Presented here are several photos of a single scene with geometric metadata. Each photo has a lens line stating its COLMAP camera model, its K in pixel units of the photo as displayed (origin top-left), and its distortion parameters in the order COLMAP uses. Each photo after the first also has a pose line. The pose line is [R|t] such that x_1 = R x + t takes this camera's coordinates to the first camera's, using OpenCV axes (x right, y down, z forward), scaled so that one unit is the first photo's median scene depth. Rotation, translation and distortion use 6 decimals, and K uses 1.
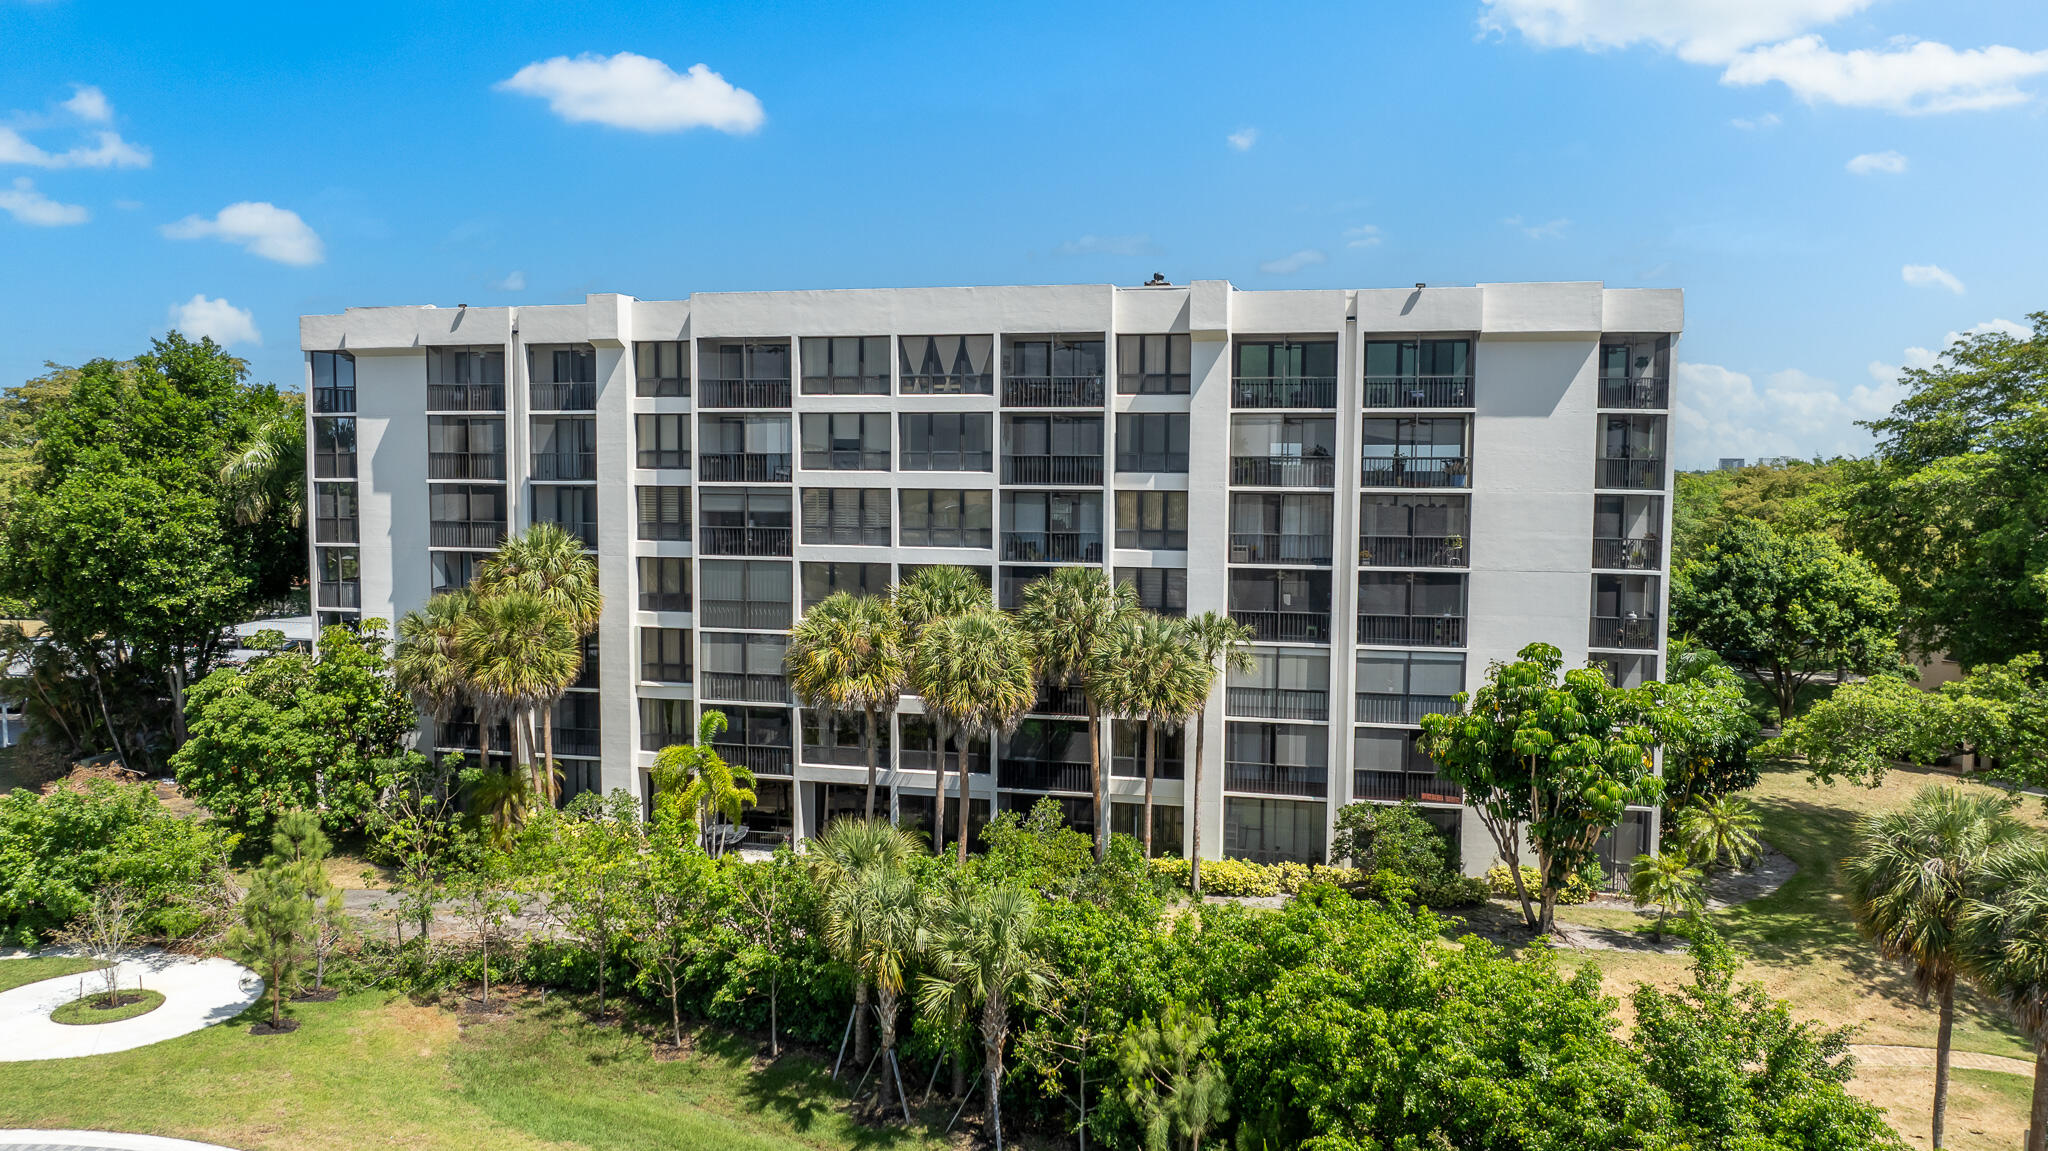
lens RADIAL K [[1441.0, 0, 1024.0], [0, 1441.0, 575.5], [0, 0, 1]] dist [-0.004307, -0.002550]
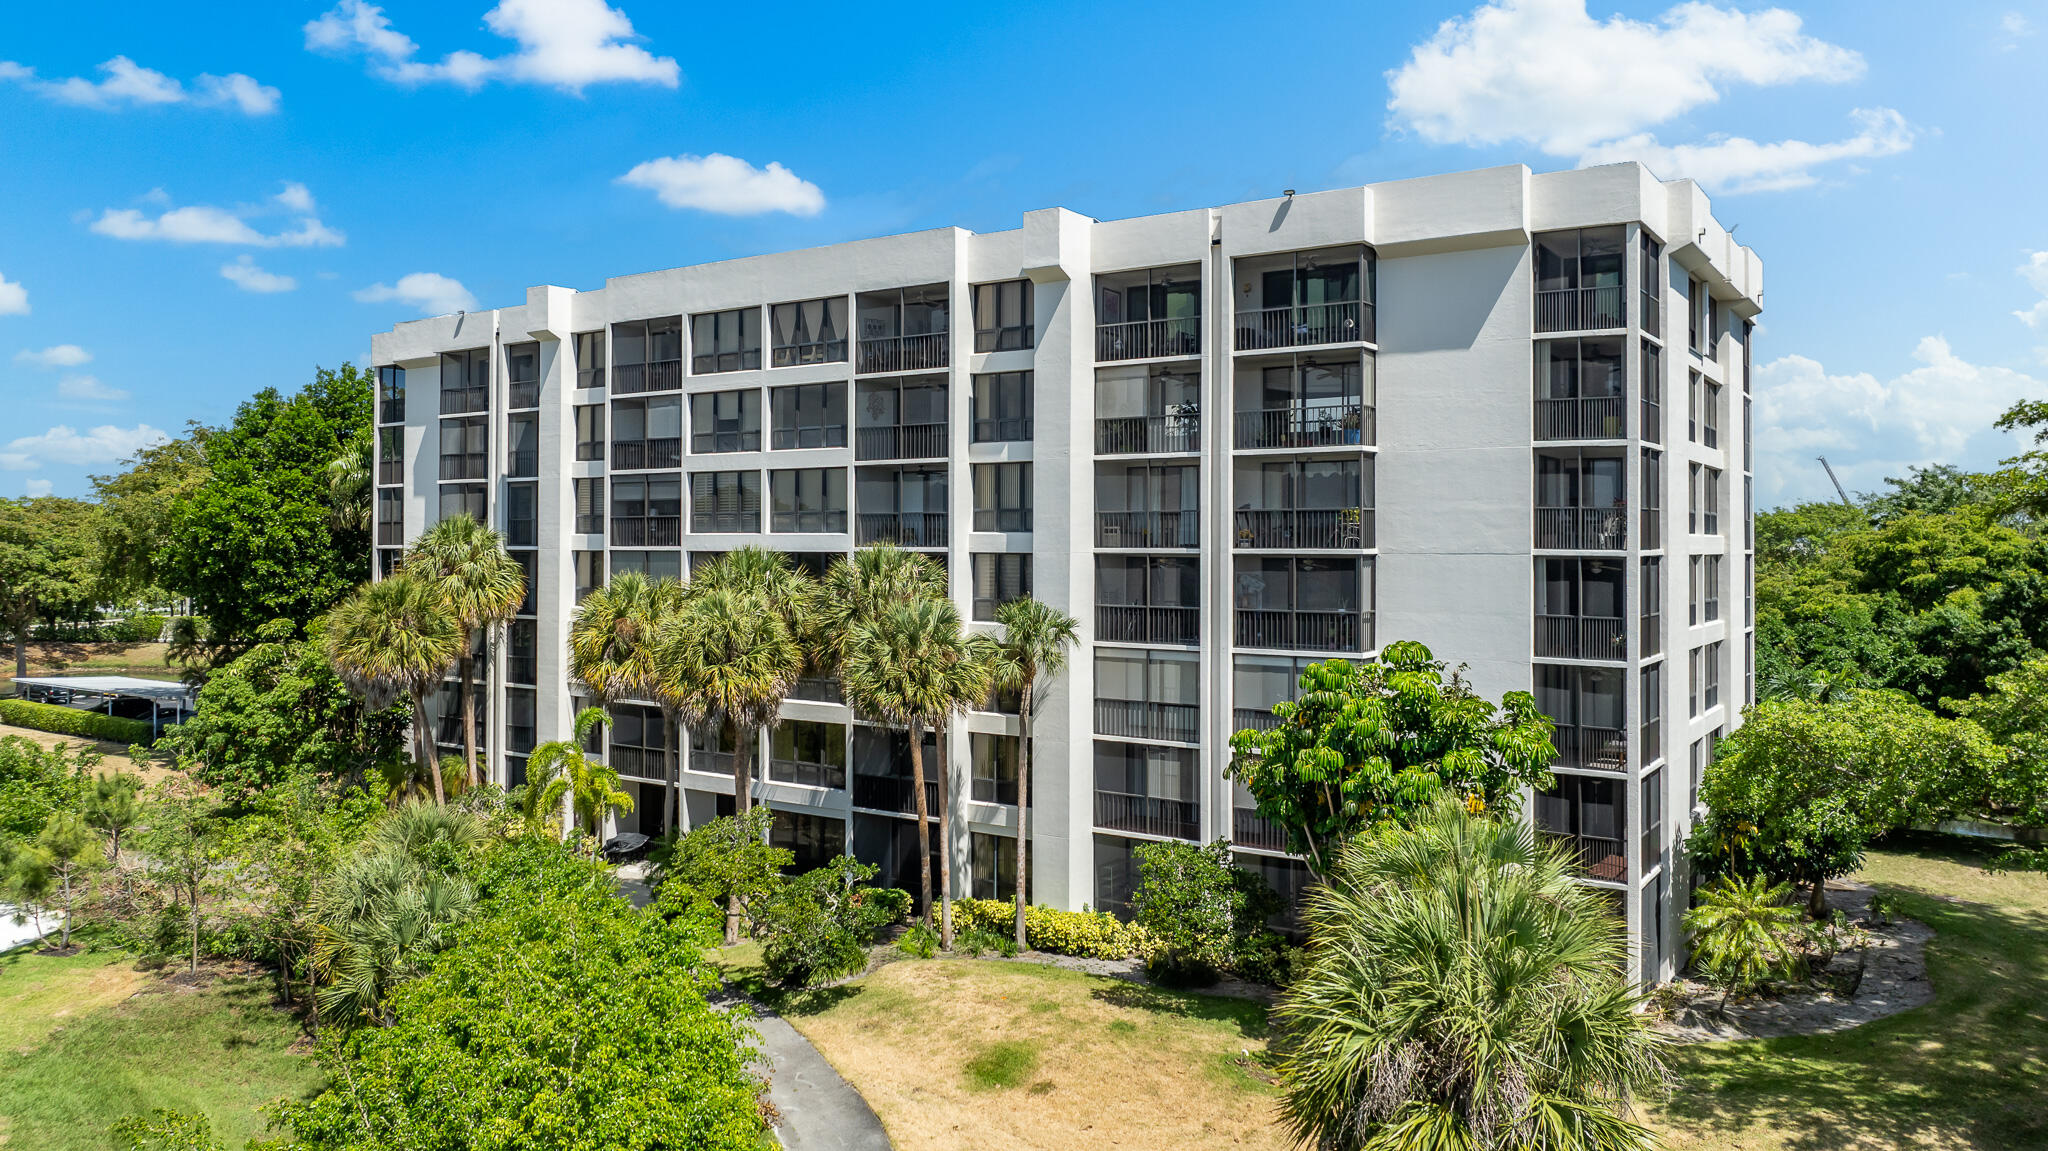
lens RADIAL K [[1437.0, 0, 1024.4], [0, 1437.0, 525.6], [0, 0, 1]] dist [-0.004483, -0.000938]
pose [[0.934833, -0.008864, -0.354976, 0.397209], [-0.022481, 0.996206, -0.084078, 0.049294], [0.354374, 0.086579, 0.931087, 0.213955]]
